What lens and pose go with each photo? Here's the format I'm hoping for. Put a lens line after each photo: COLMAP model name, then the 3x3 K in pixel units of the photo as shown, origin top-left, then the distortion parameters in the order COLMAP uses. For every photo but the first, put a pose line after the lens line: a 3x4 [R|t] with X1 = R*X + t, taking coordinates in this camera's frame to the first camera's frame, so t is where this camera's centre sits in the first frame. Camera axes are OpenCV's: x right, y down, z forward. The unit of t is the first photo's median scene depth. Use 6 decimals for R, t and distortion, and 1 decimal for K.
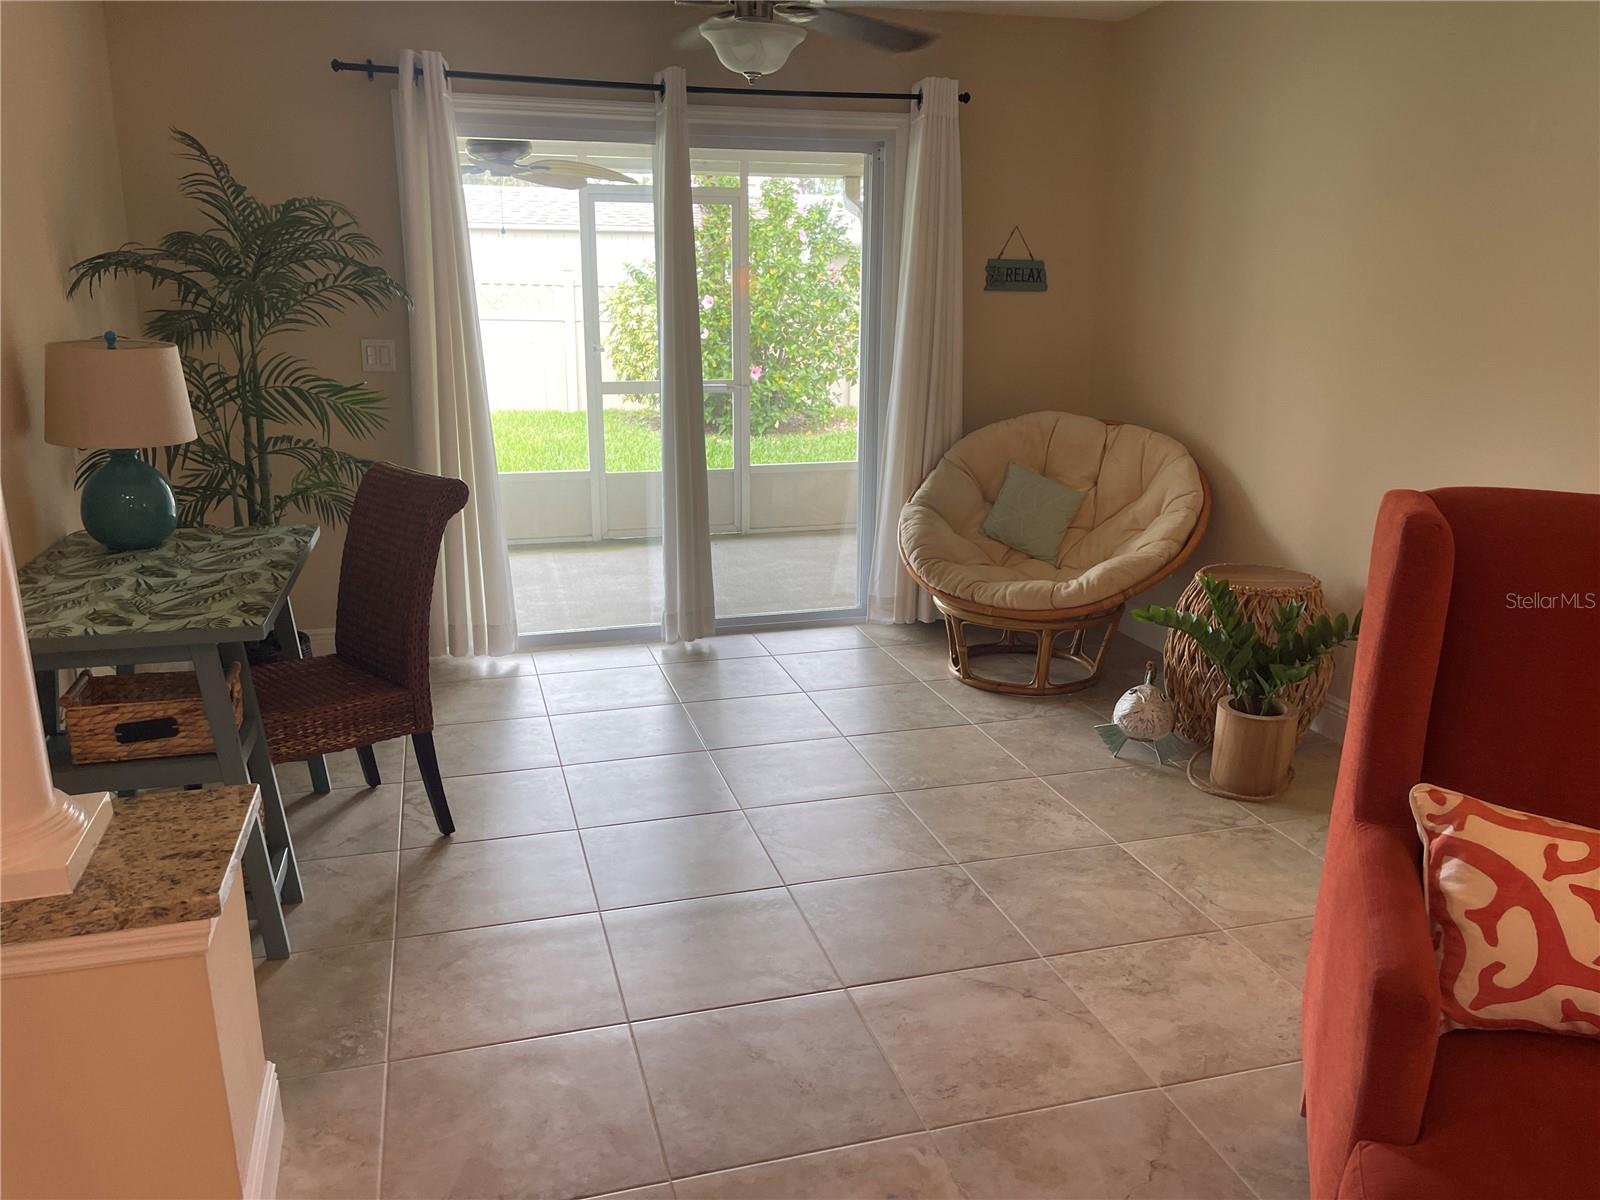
lens RADIAL K [[1206.4, 0, 800.6], [0, 1206.4, 608.7], [0, 0, 1]] dist [0.073847, -0.102739]
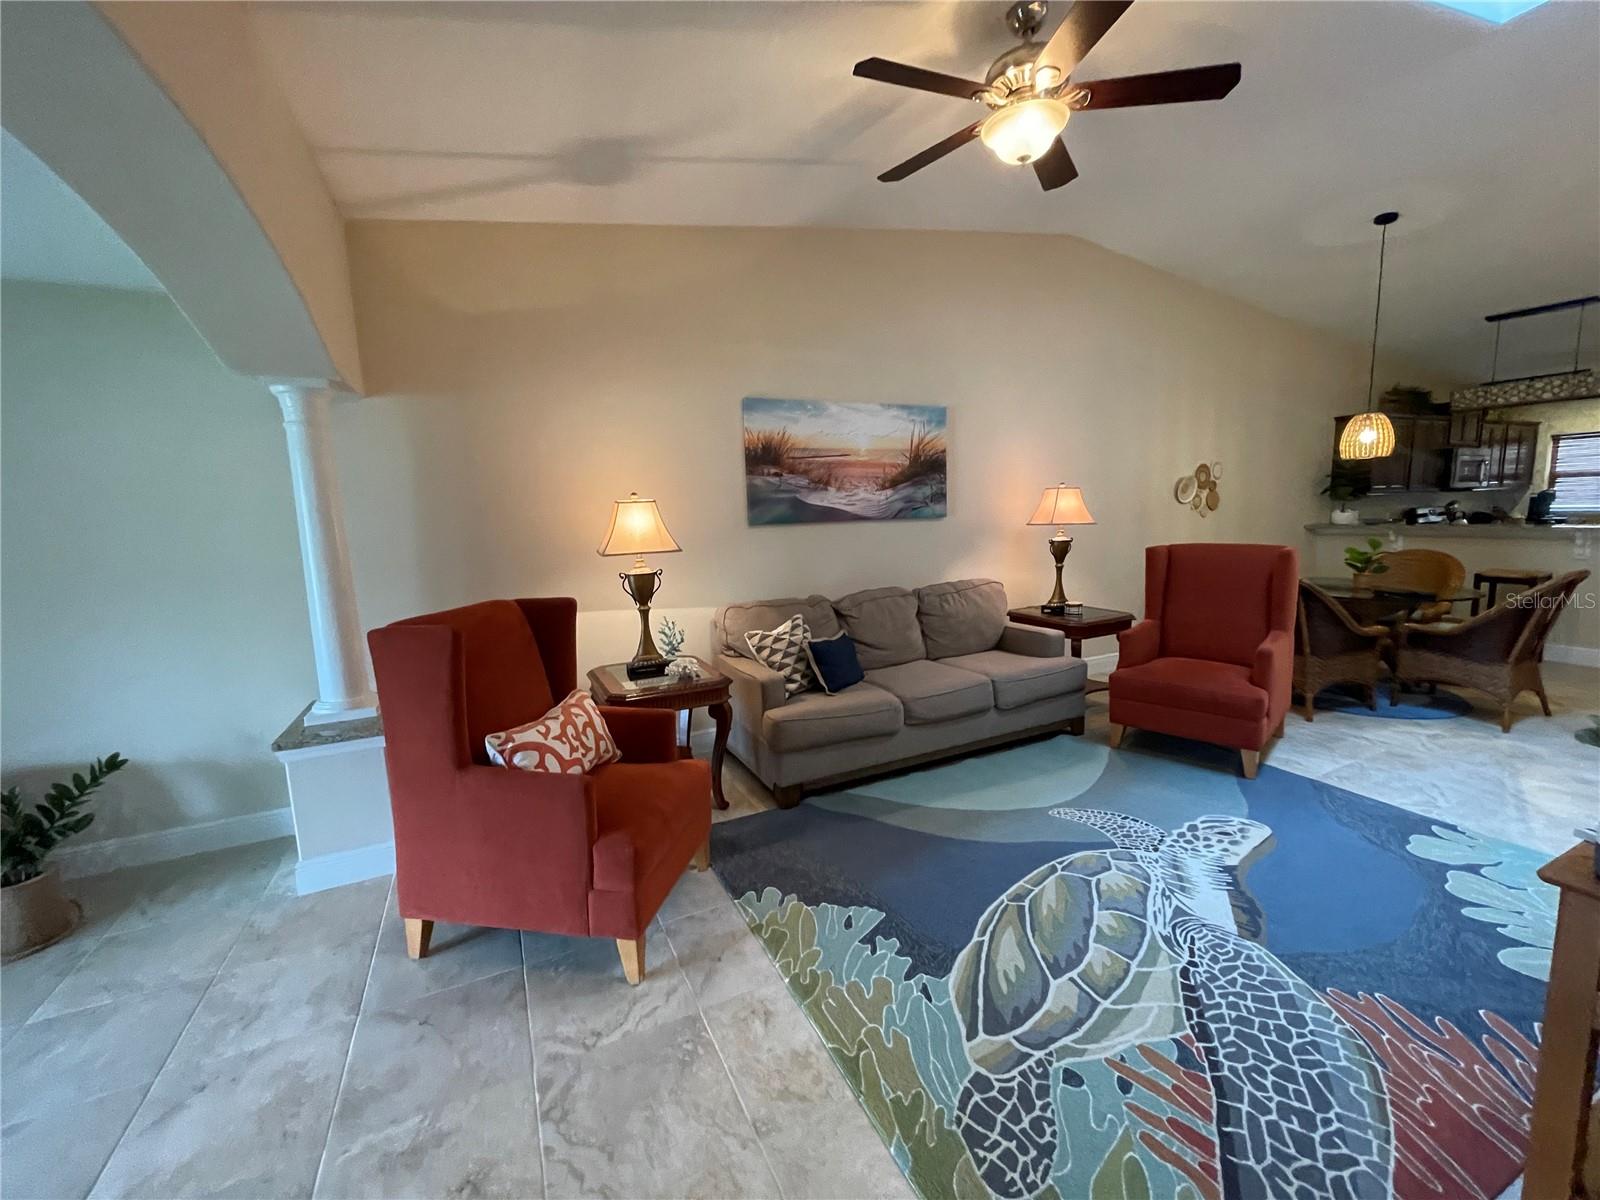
lens RADIAL K [[642.4, 0, 800.0], [0, 642.4, 600.0], [0, 0, 1]] dist [0.000724, -0.000570]
pose [[-0.170620, -0.137090, 0.975754, -0.596410], [0.290131, 0.939383, 0.182712, -0.119395], [-0.941654, 0.314271, -0.120503, 0.401355]]
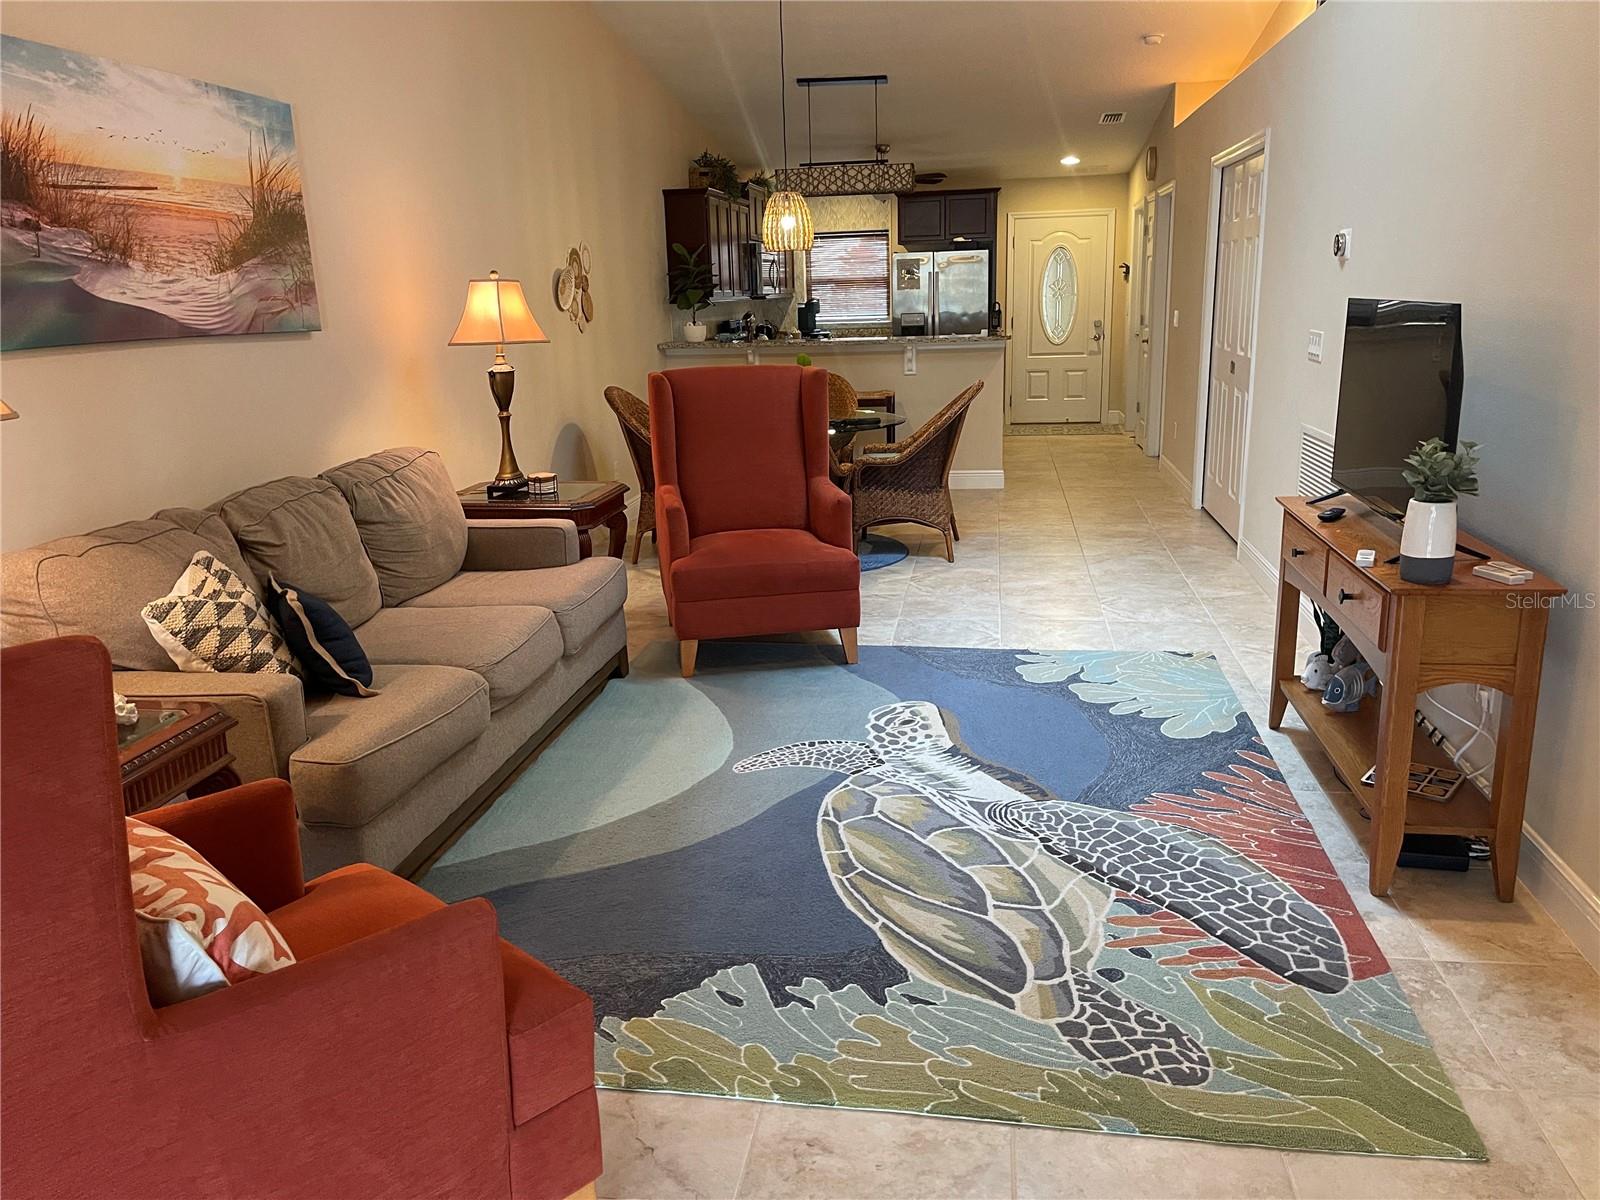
lens RADIAL K [[1206.4, 0, 800.6], [0, 1206.4, 608.7], [0, 0, 1]] dist [0.073847, -0.102739]
pose [[-0.908517, -0.087349, 0.408615, -0.169152], [0.130846, 0.869251, 0.476741, -0.312937], [-0.396832, 0.486594, -0.778300, 1.100128]]
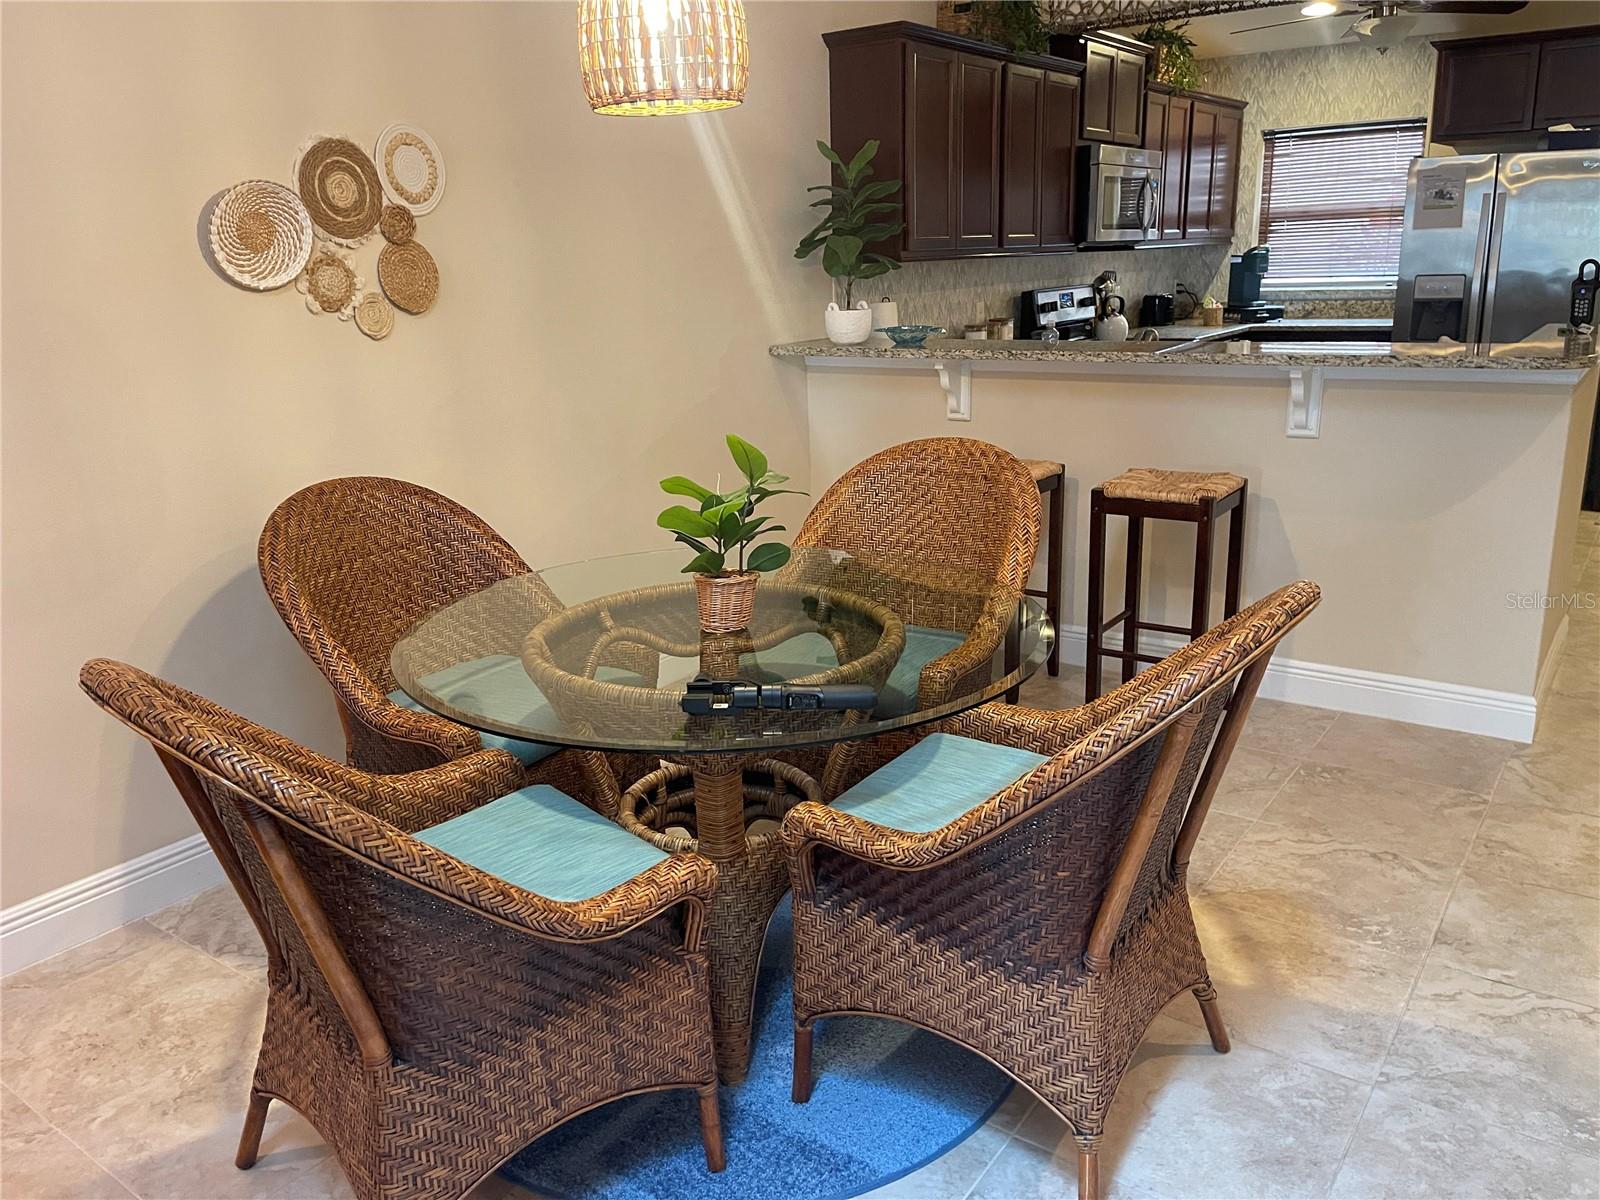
lens RADIAL K [[1206.4, 0, 800.6], [0, 1206.4, 608.7], [0, 0, 1]] dist [0.073847, -0.102739]
pose [[-0.617774, -0.204679, 0.759251, 0.333696], [0.234577, 0.873602, 0.426372, 0.325826], [-0.750552, 0.441504, -0.491676, -1.176369]]
